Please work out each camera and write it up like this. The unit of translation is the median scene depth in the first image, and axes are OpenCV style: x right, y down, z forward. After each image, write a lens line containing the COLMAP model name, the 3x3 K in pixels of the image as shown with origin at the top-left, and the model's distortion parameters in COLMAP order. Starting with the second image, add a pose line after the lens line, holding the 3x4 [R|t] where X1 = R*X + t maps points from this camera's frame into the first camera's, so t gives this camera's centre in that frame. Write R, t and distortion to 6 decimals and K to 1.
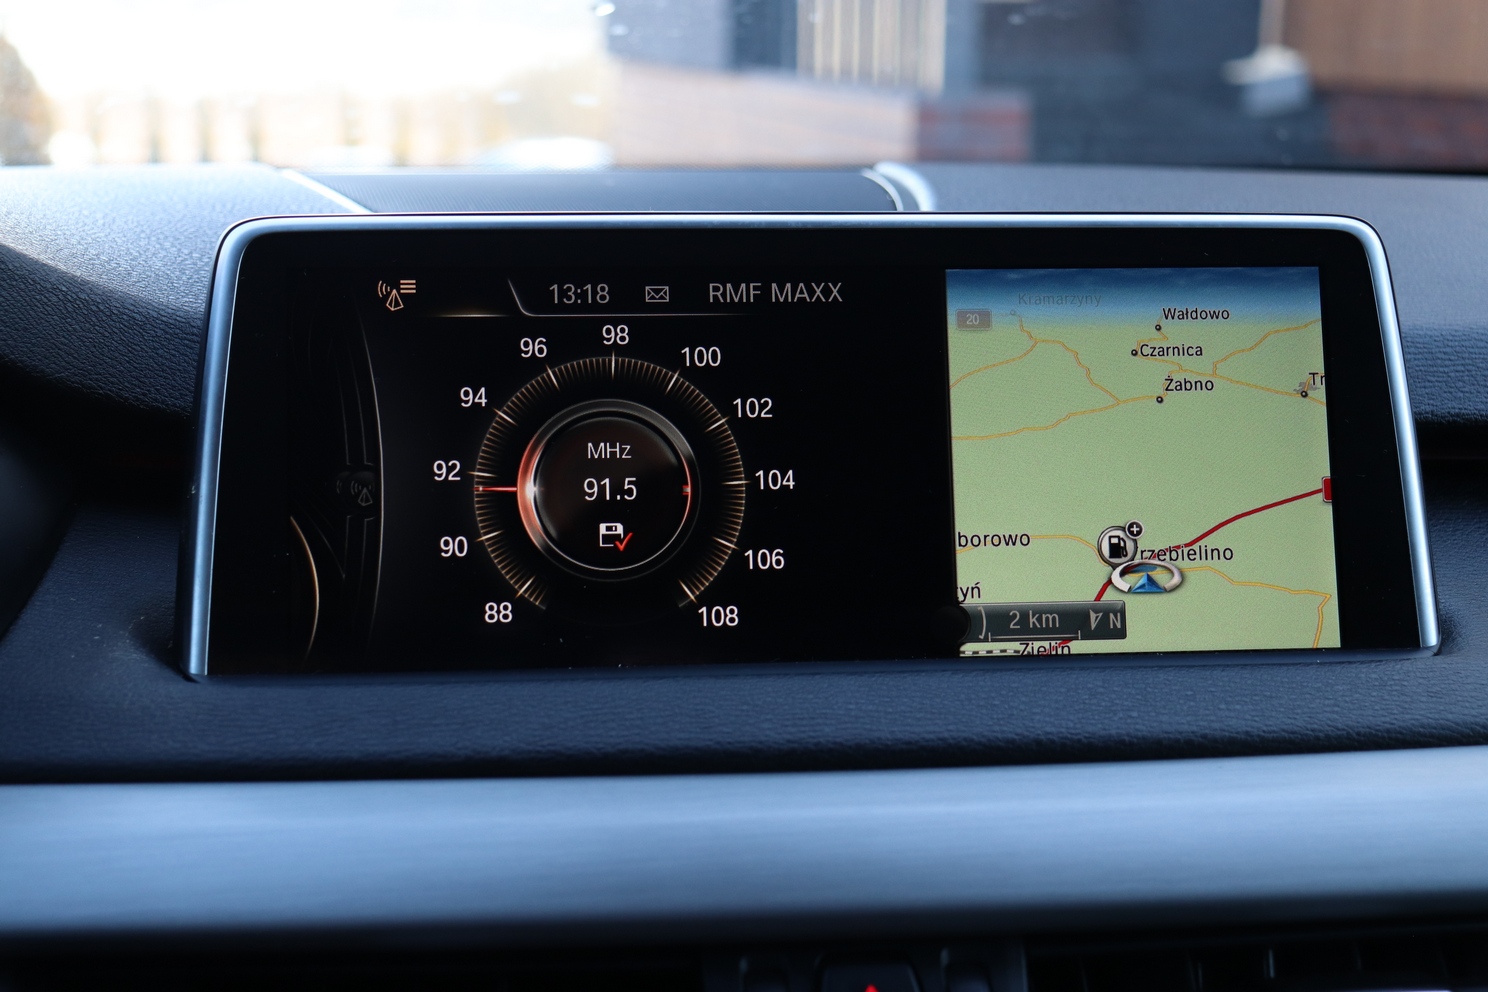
lens RADIAL K [[2236.7, 0, 734.7], [0, 2236.7, 488.0], [0, 0, 1]] dist [0.034713, 0.000000]
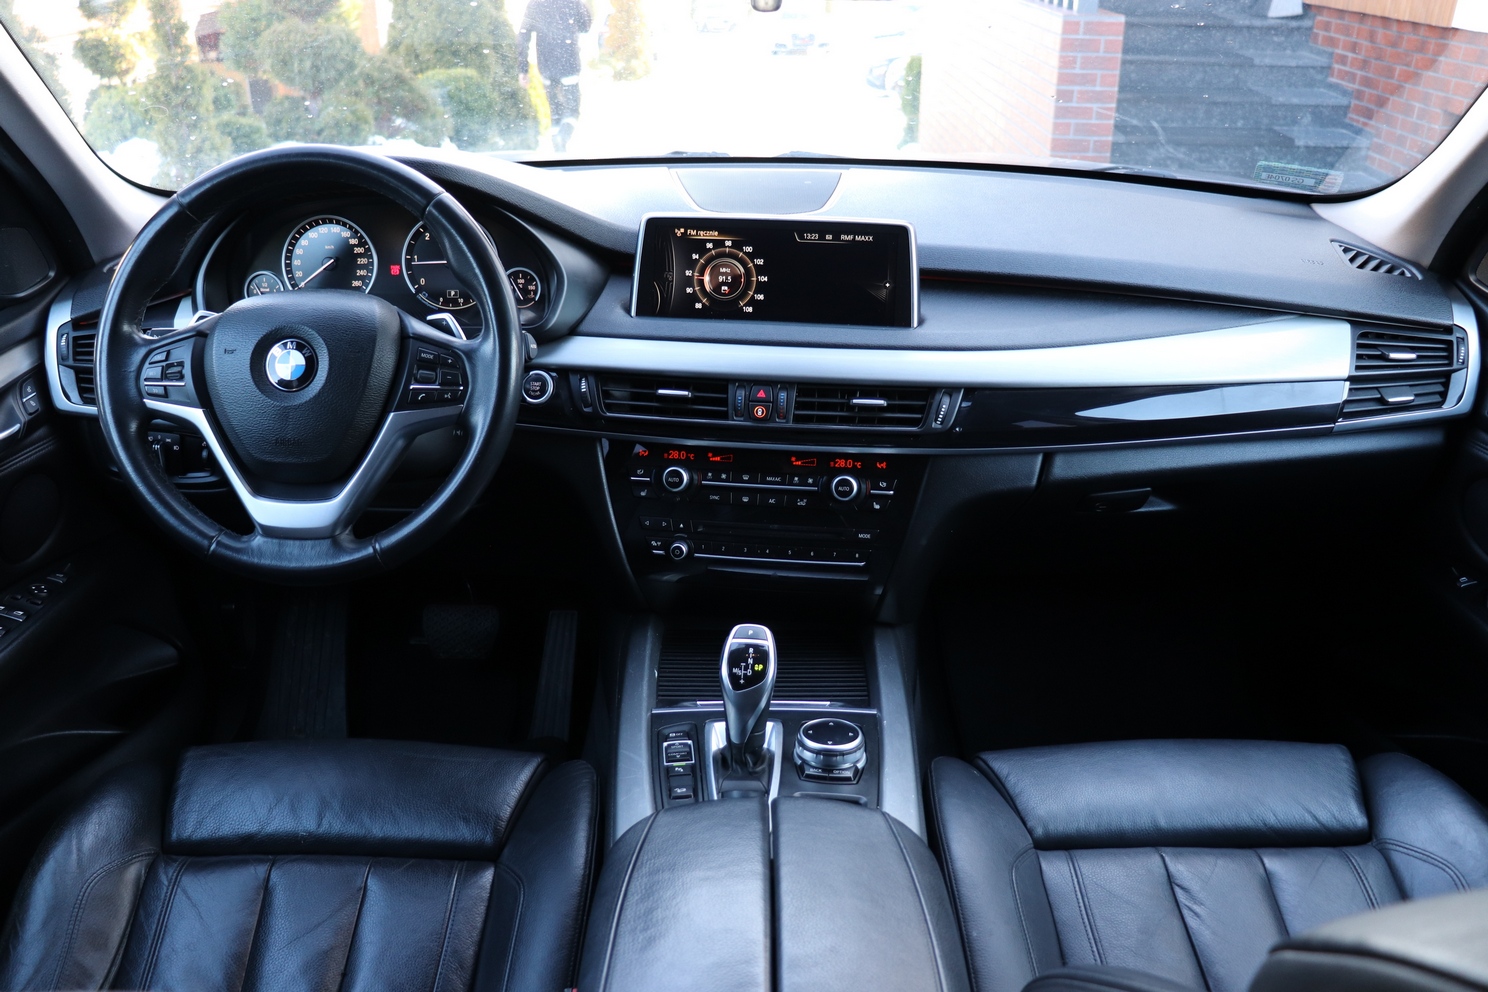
lens RADIAL K [[1236.7, 0, 735.0], [0, 1236.7, 486.7], [0, 0, 1]] dist [-0.178918, 0.161905]
pose [[0.975569, 0.090845, -0.200029, 0.484857], [-0.040486, 0.969247, 0.242737, -0.191785], [0.215929, -0.228709, 0.949246, -1.385541]]
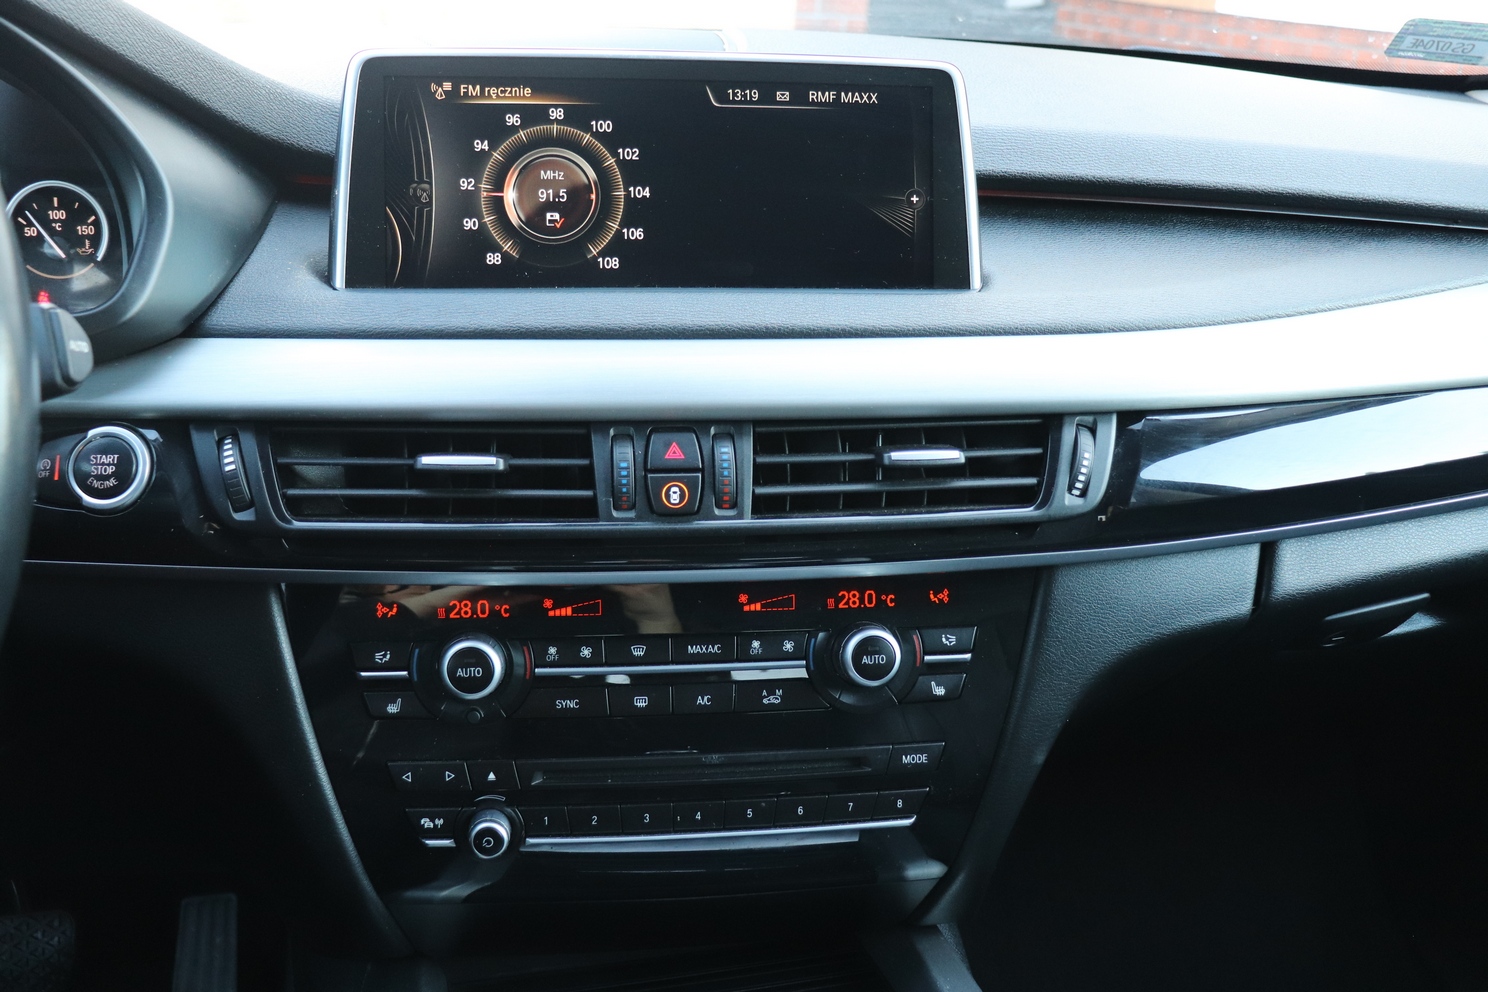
lens RADIAL K [[1392.4, 0, 733.5], [0, 1392.4, 489.0], [0, 0, 1]] dist [-0.119376, 0.000000]
pose [[0.999180, 0.016763, 0.036860, 0.059663], [-0.023057, 0.983831, 0.177609, 0.034097], [-0.033287, -0.178313, 0.983411, -0.212418]]
